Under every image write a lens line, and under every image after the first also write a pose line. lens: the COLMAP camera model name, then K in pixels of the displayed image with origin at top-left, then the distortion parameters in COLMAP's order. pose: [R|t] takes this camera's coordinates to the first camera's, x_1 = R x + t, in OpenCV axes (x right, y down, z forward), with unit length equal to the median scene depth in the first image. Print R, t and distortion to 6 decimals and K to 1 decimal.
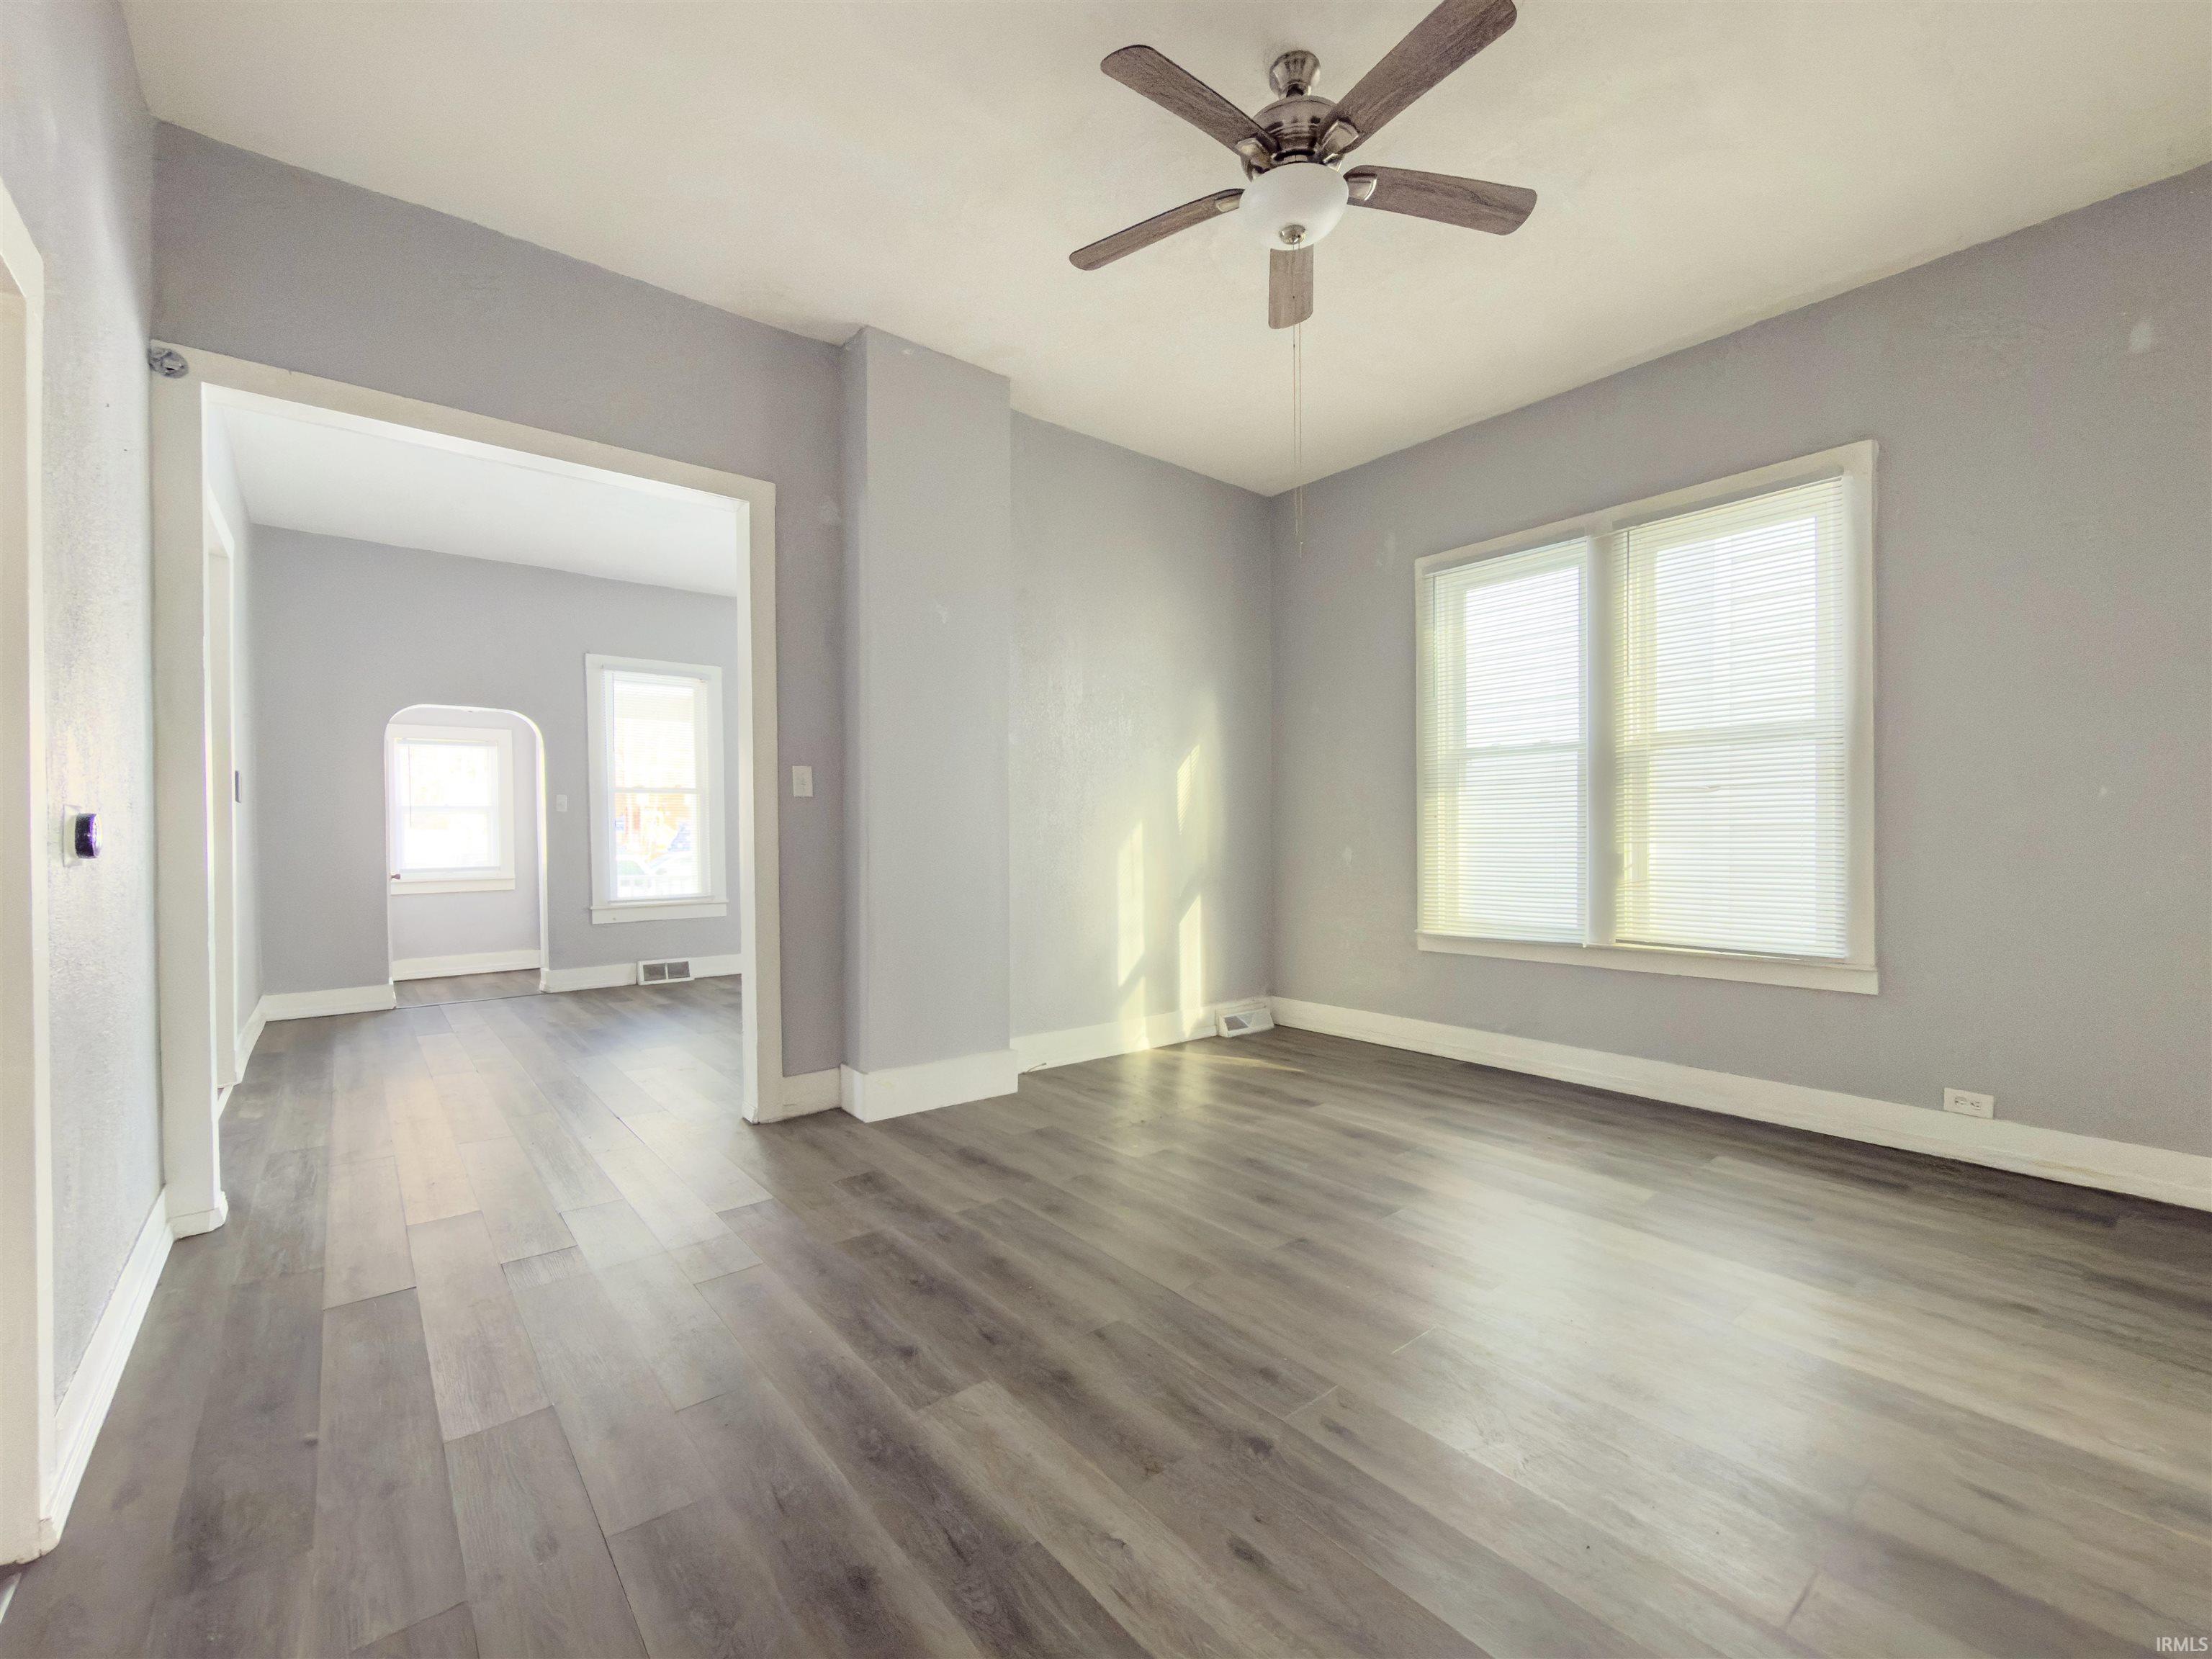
lens RADIAL K [[920.6, 0, 1105.5], [0, 920.6, 840.6], [0, 0, 1]] dist [-0.003044, -0.000103]
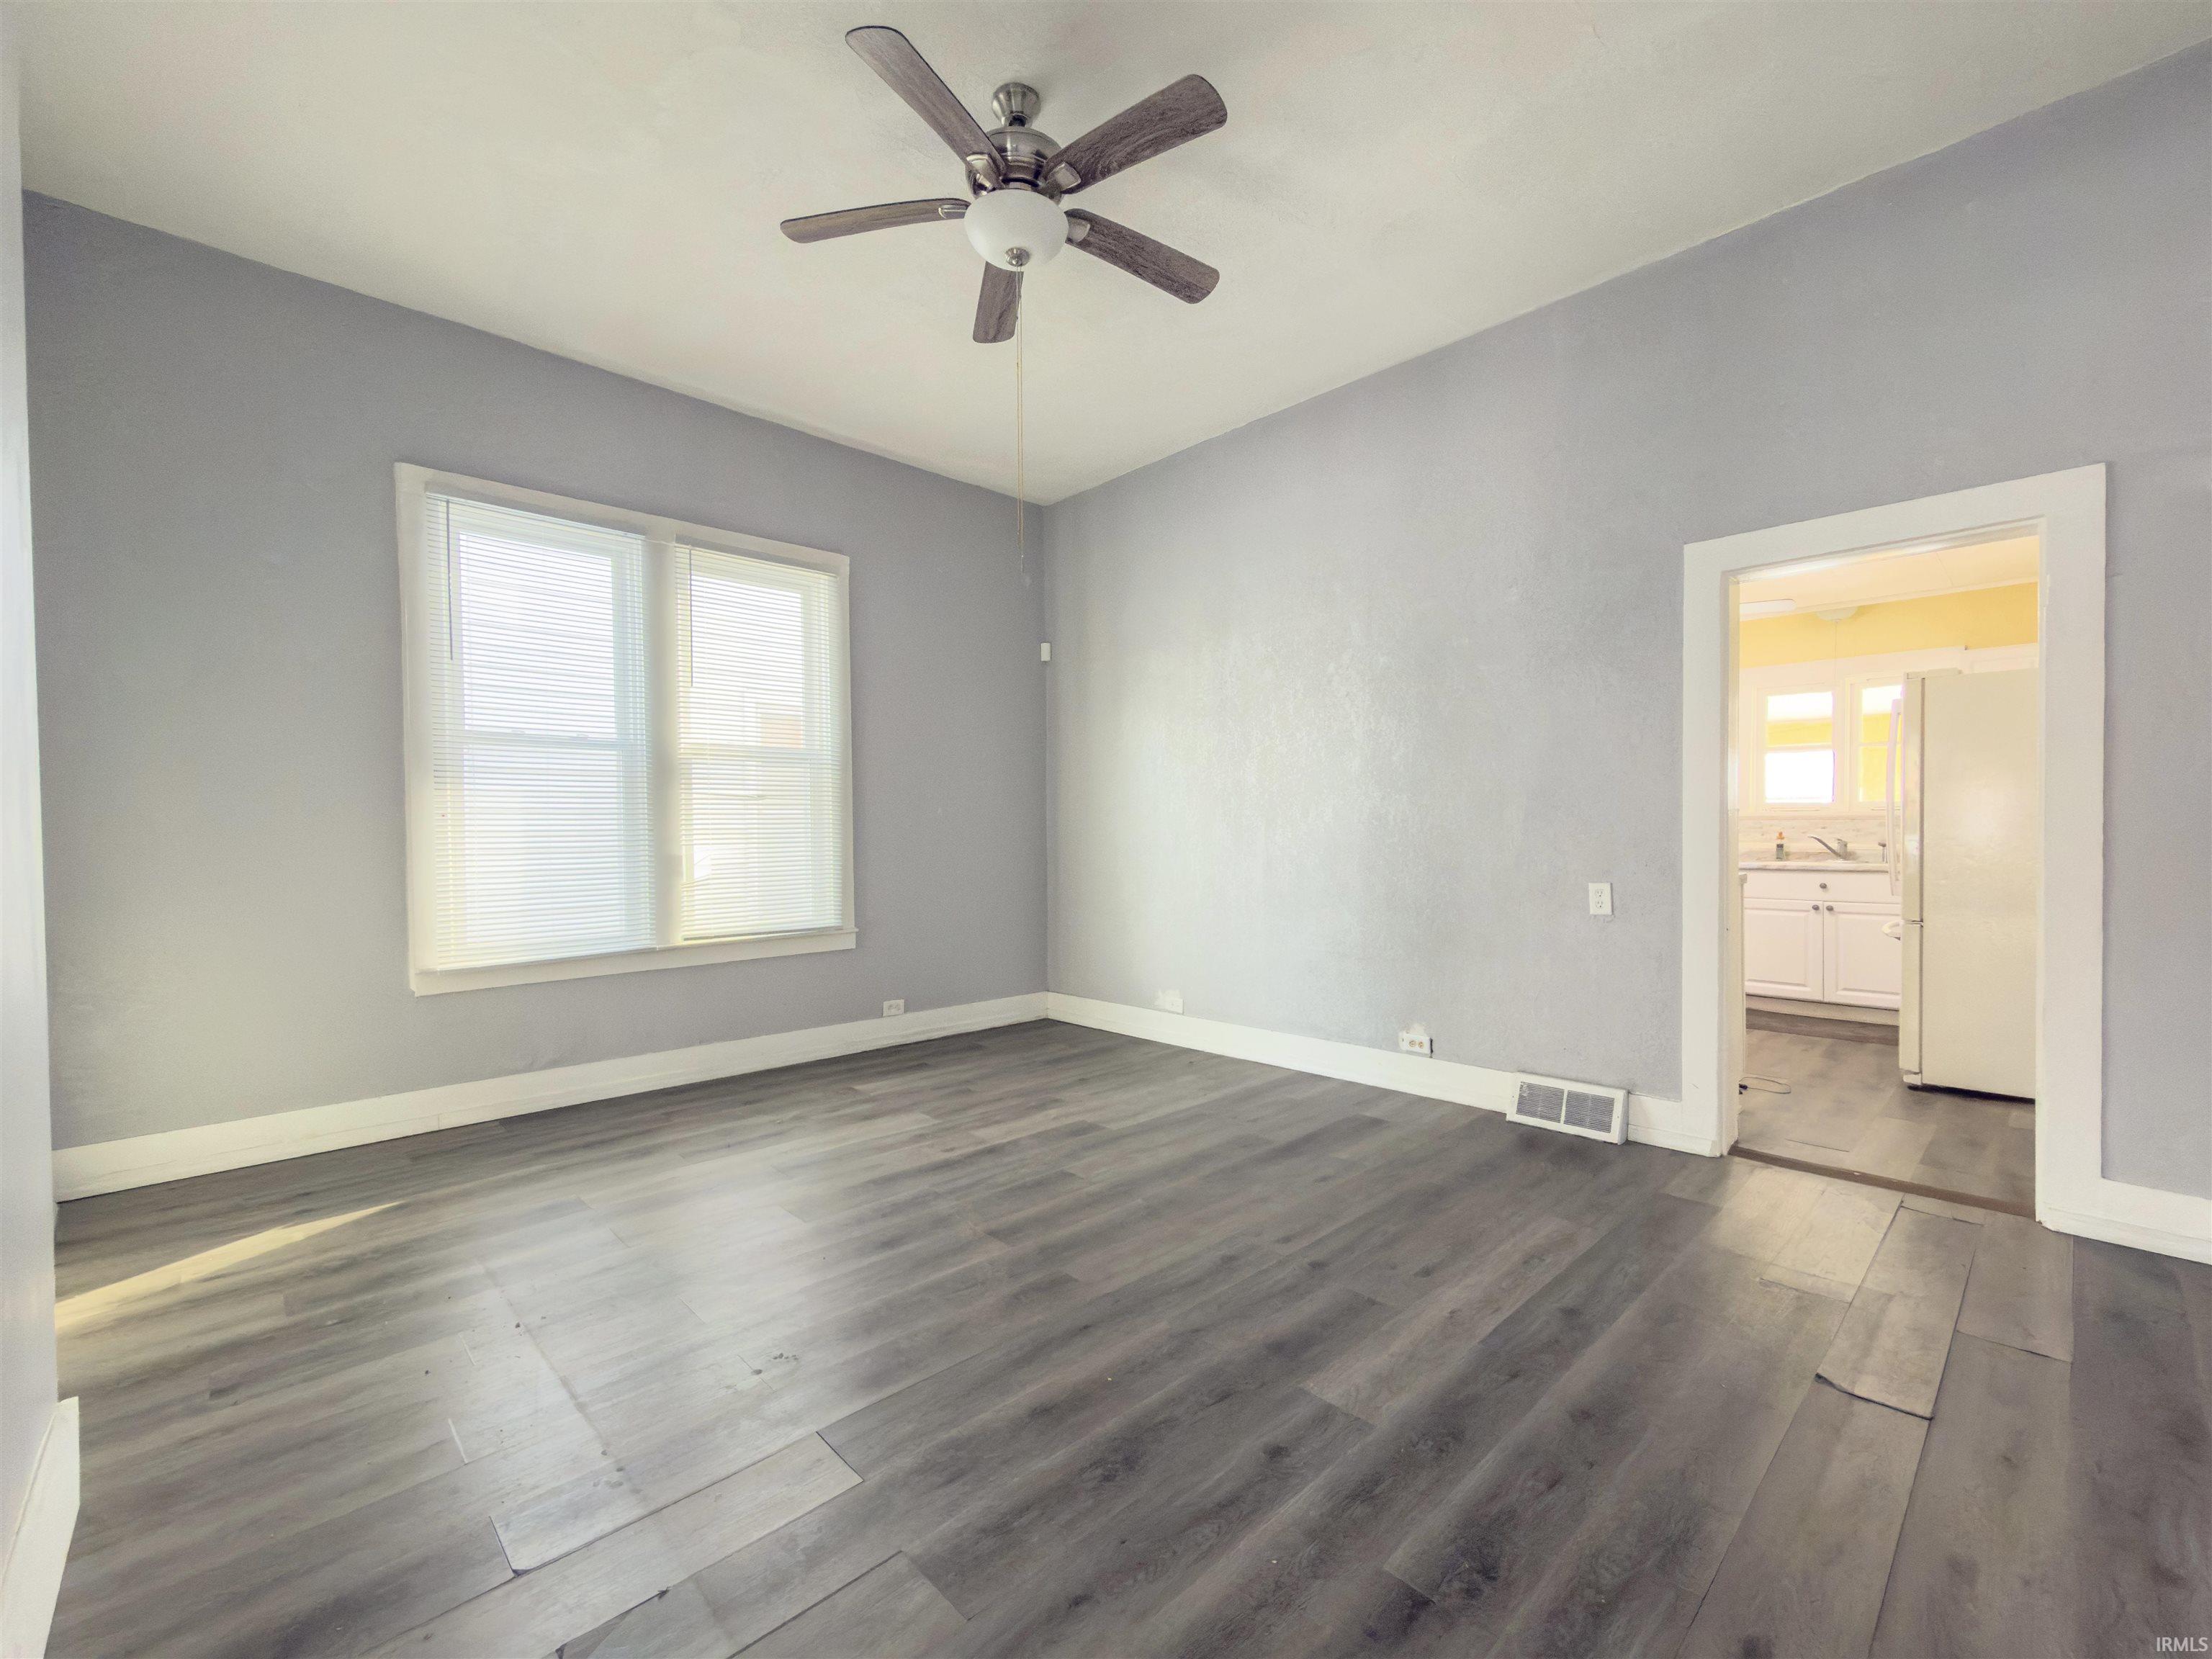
lens RADIAL K [[920.6, 0, 1102.8], [0, 920.6, 834.0], [0, 0, 1]] dist [-0.003044, -0.000103]
pose [[-0.061378, 0.000410, 0.998115, -0.600204], [0.014715, 0.999892, 0.000495, -0.003597], [-0.998006, 0.014718, -0.061377, 0.694094]]
